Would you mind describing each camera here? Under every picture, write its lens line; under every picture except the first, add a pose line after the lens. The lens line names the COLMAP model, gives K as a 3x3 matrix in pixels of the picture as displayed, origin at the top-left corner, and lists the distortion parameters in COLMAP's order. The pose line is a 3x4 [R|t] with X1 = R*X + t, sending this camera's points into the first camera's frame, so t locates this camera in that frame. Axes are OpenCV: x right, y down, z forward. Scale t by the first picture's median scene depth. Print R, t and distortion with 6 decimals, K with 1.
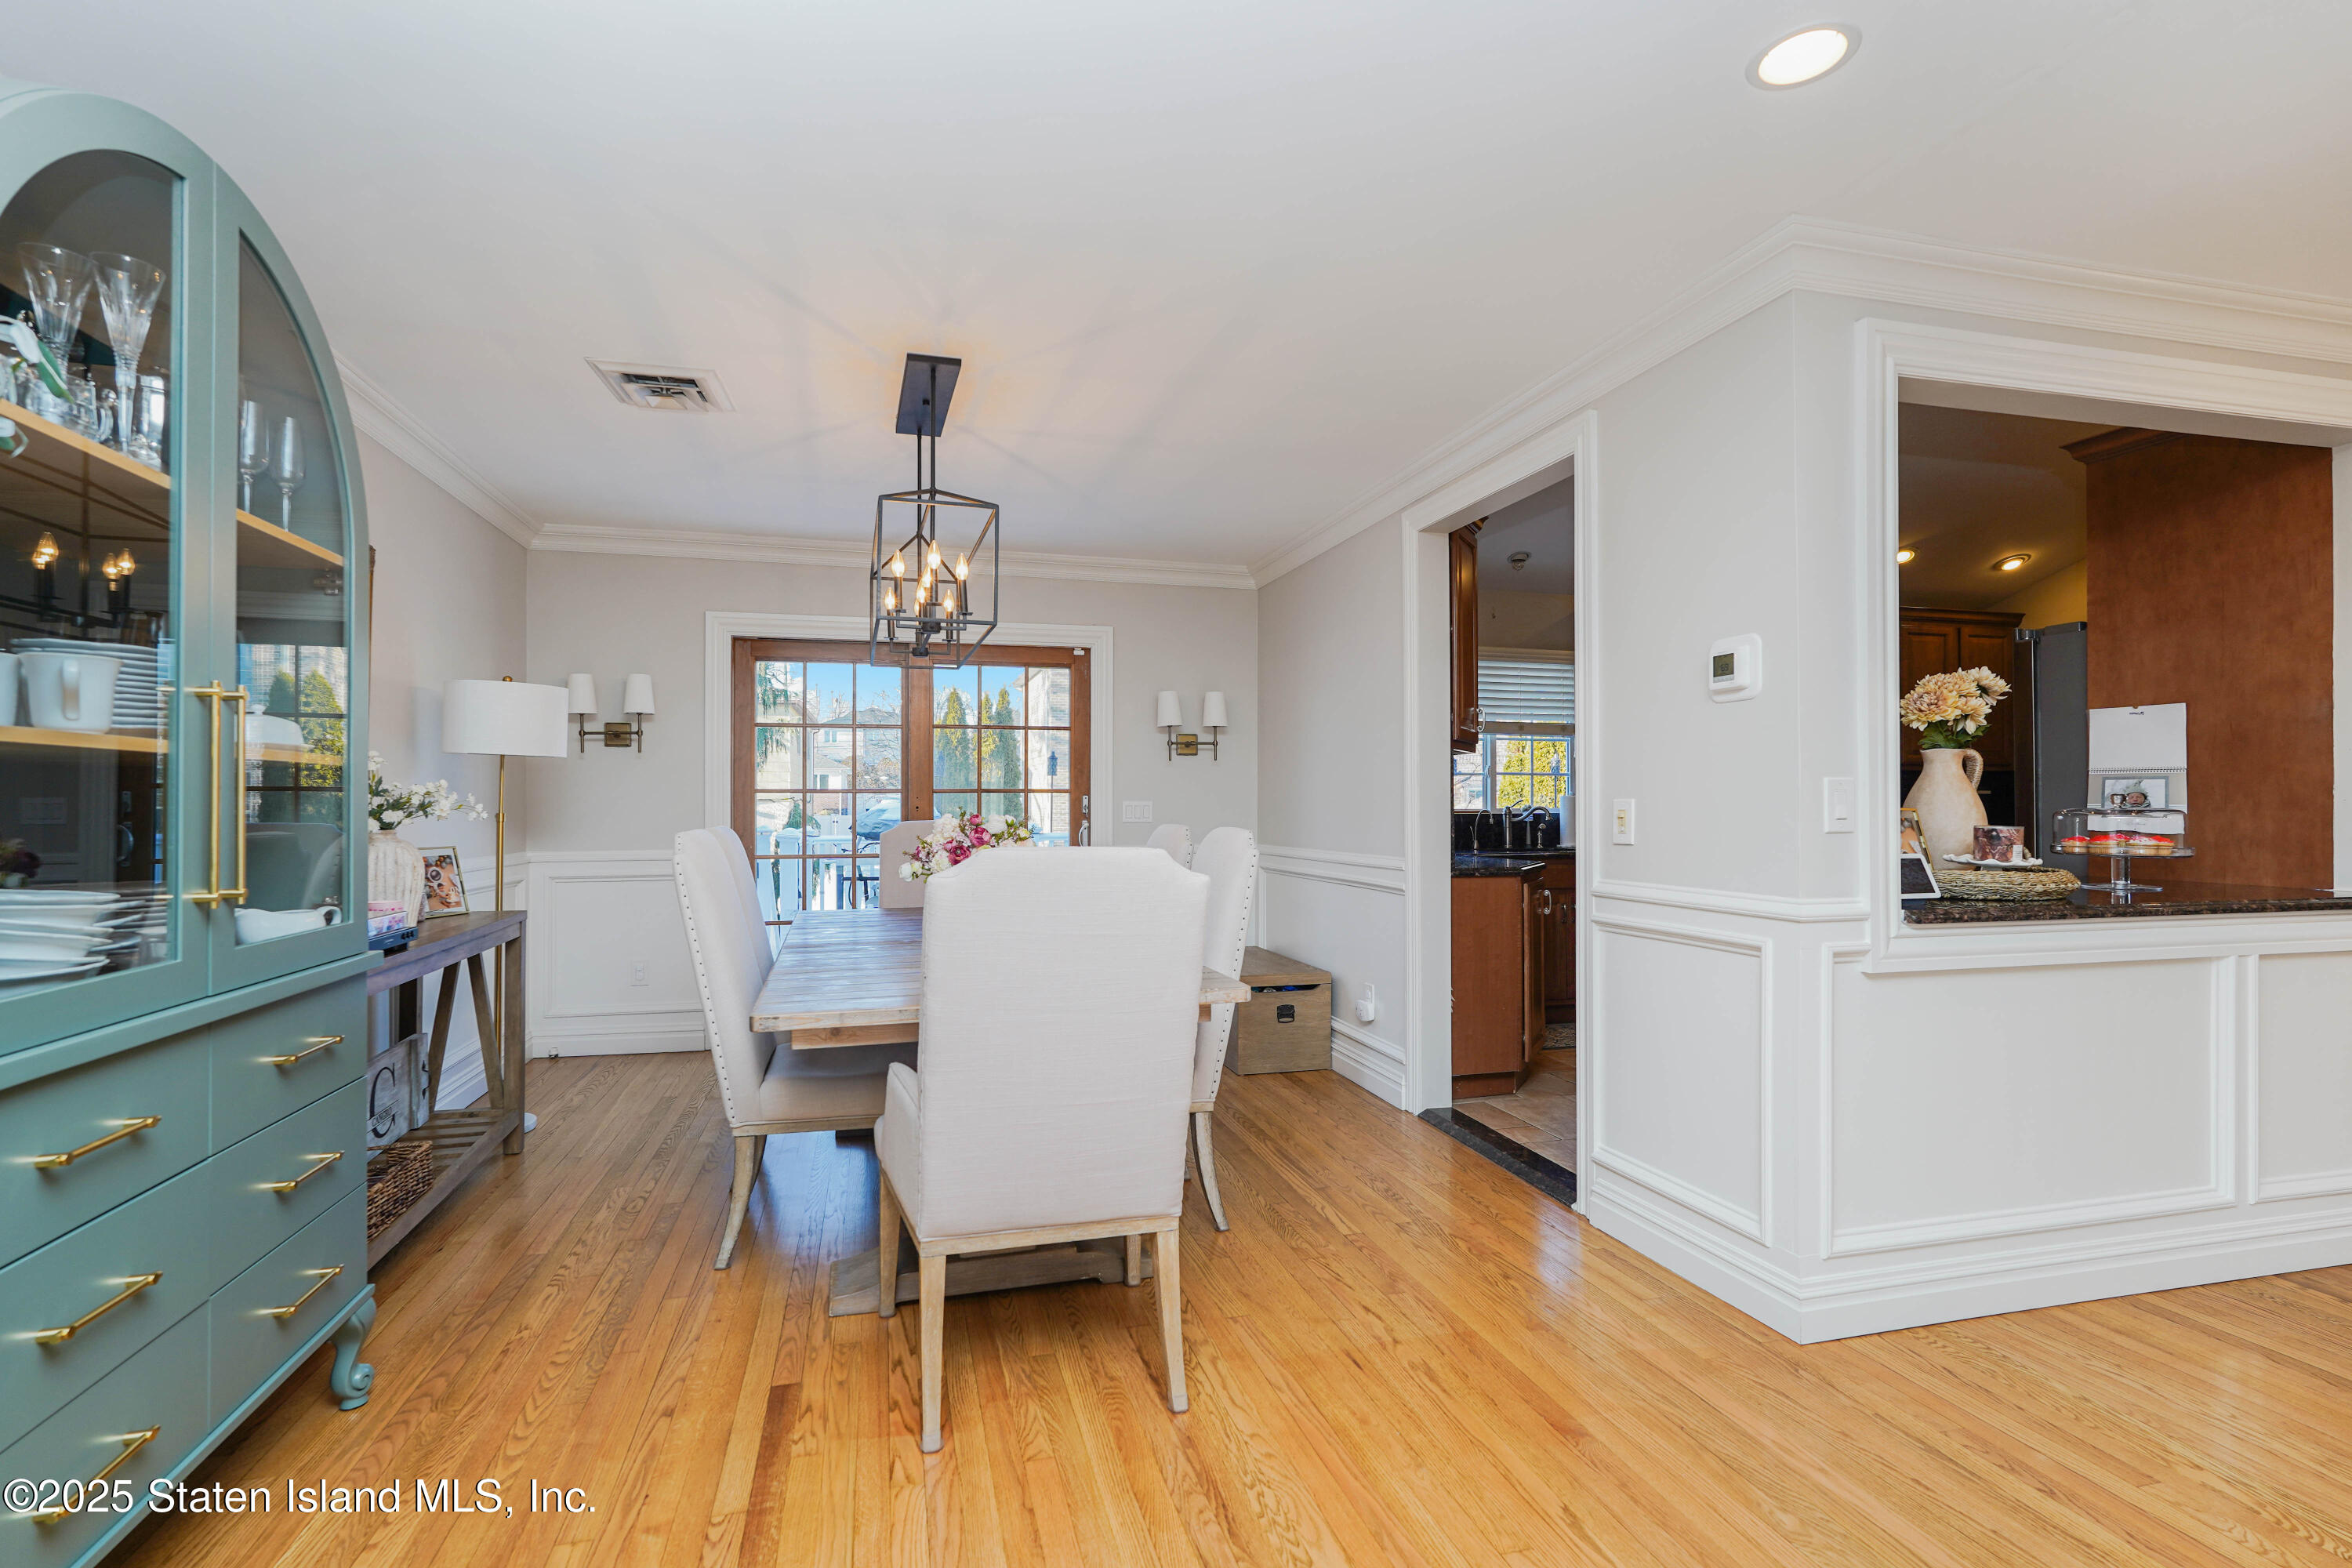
lens RADIAL K [[1051.7, 0, 1161.6], [0, 1051.7, 791.6], [0, 0, 1]] dist [-0.003824, 0.002863]
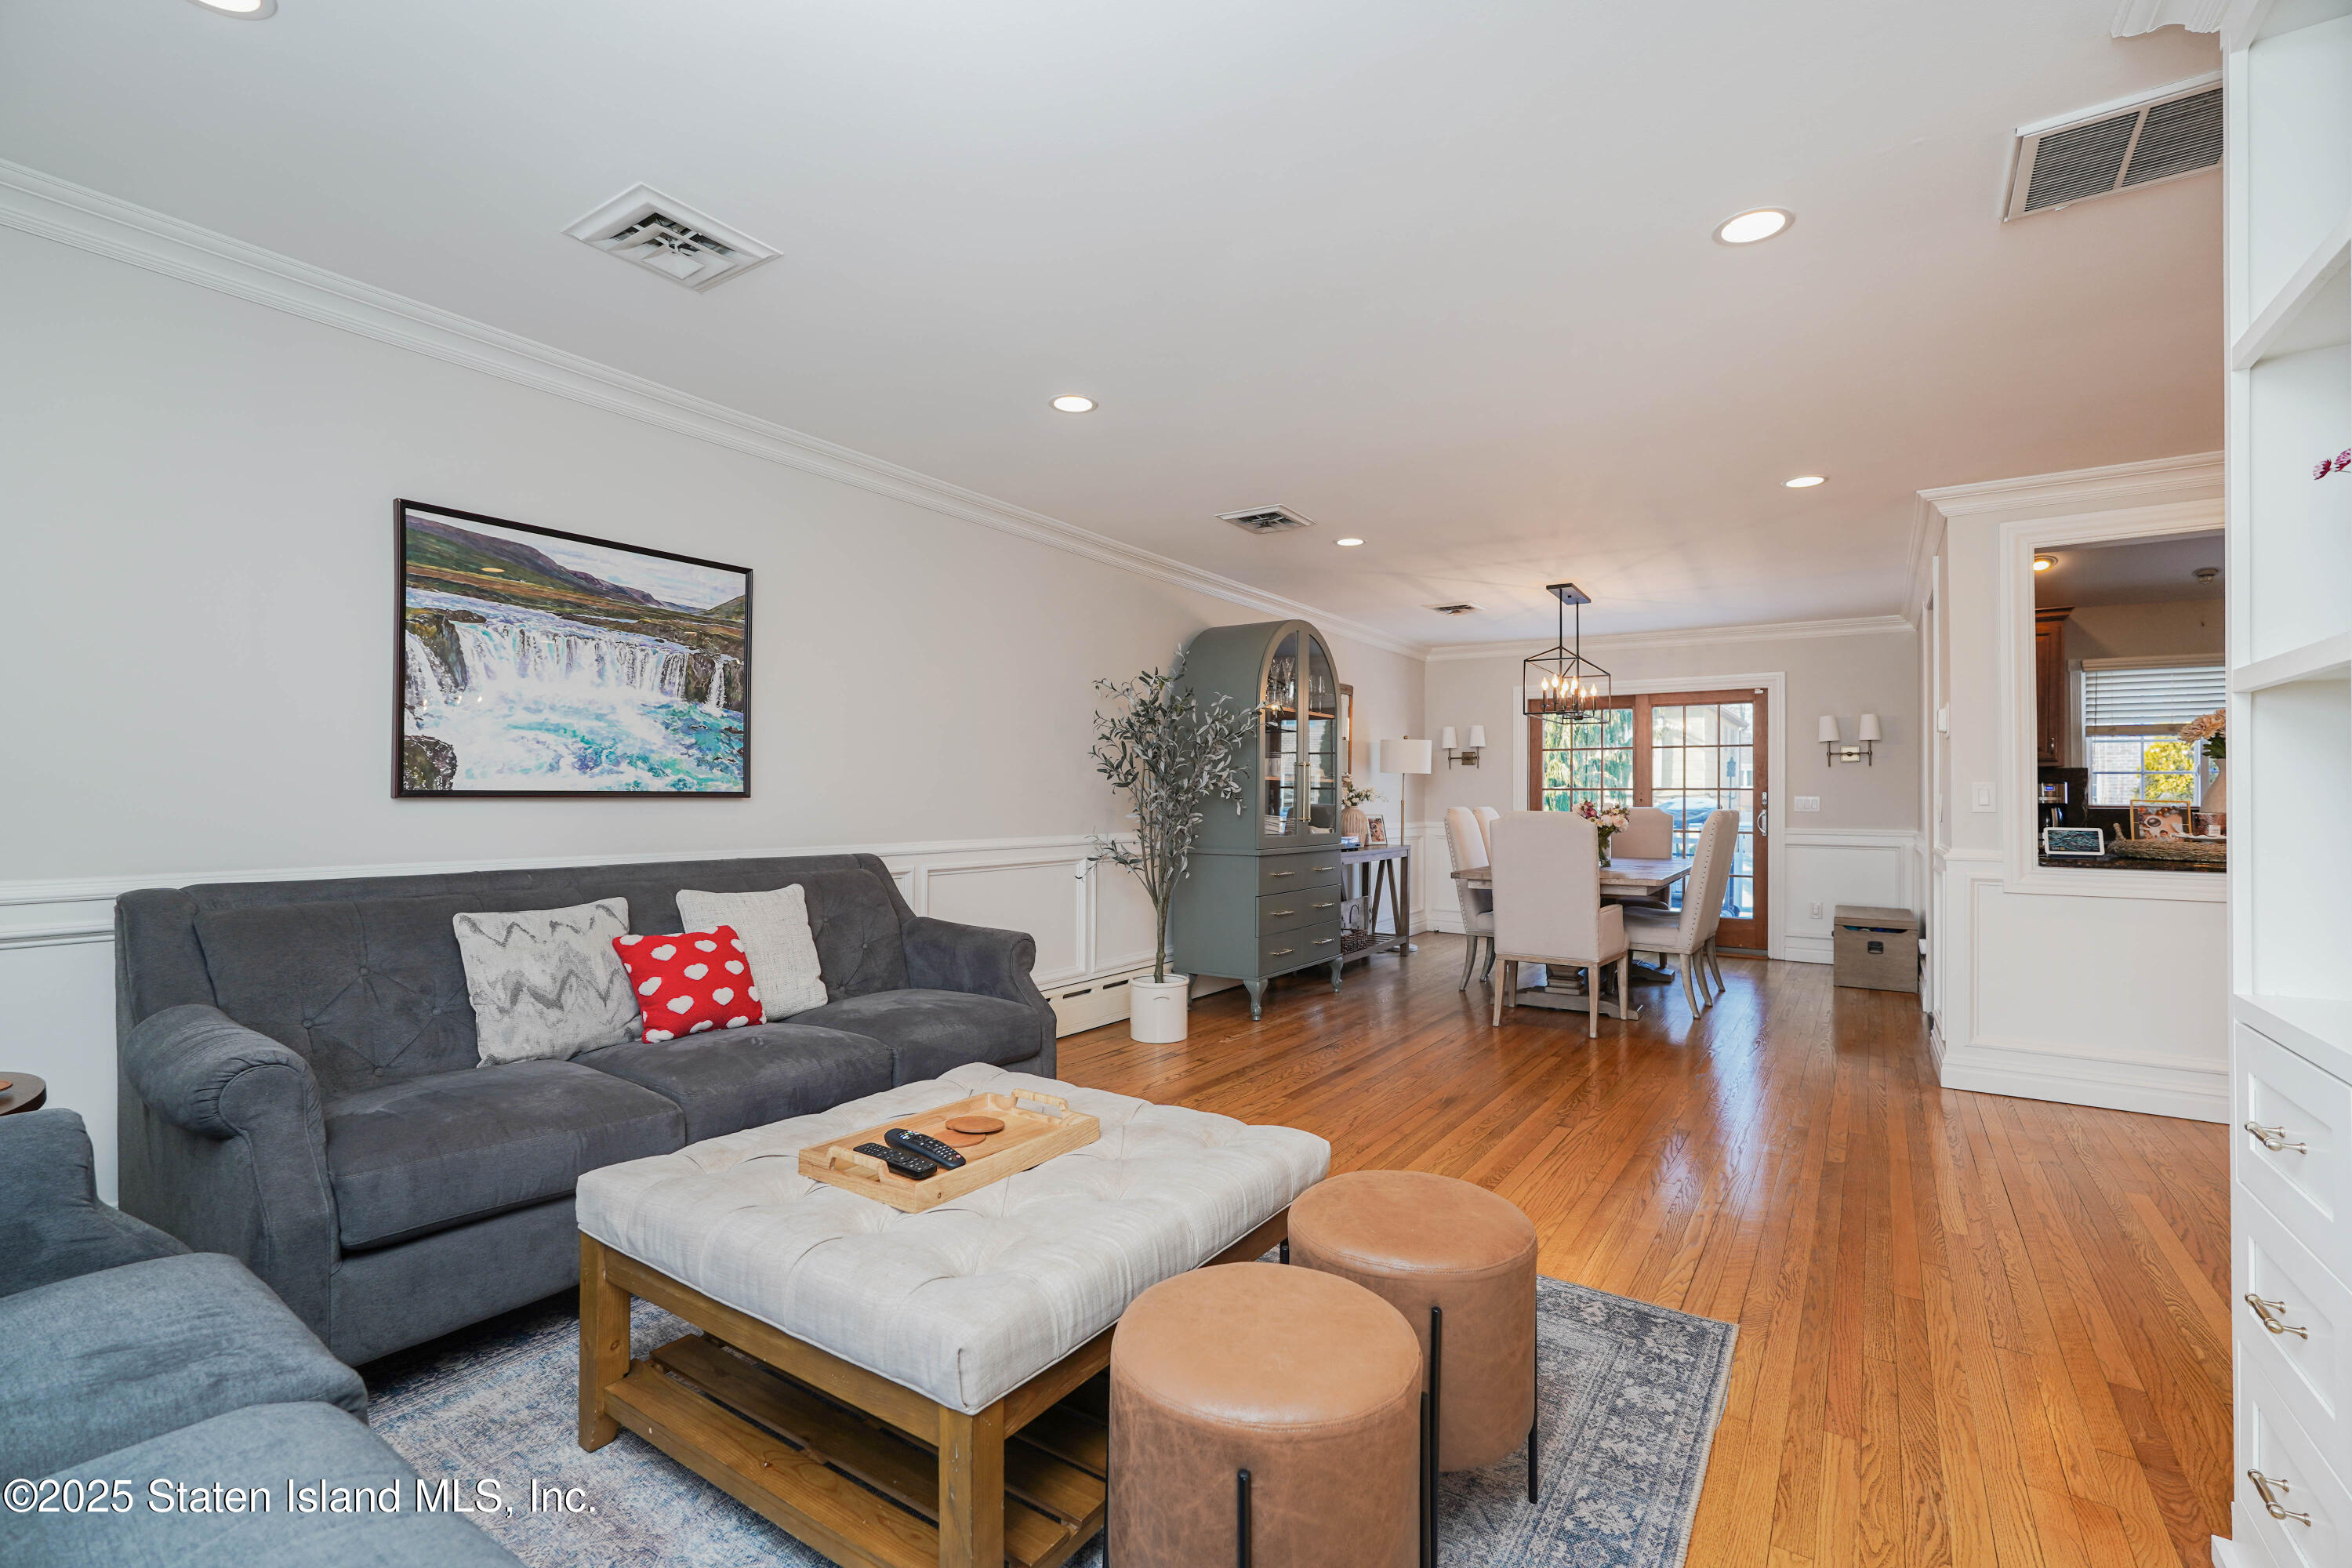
lens RADIAL K [[1051.7, 0, 1174.5], [0, 1051.7, 794.7], [0, 0, 1]] dist [-0.003824, 0.002863]
pose [[0.661220, 0.001880, -0.750190, 0.550973], [0.002200, 0.999988, 0.004445, -0.001224], [0.750189, -0.004589, 0.661208, -0.629258]]
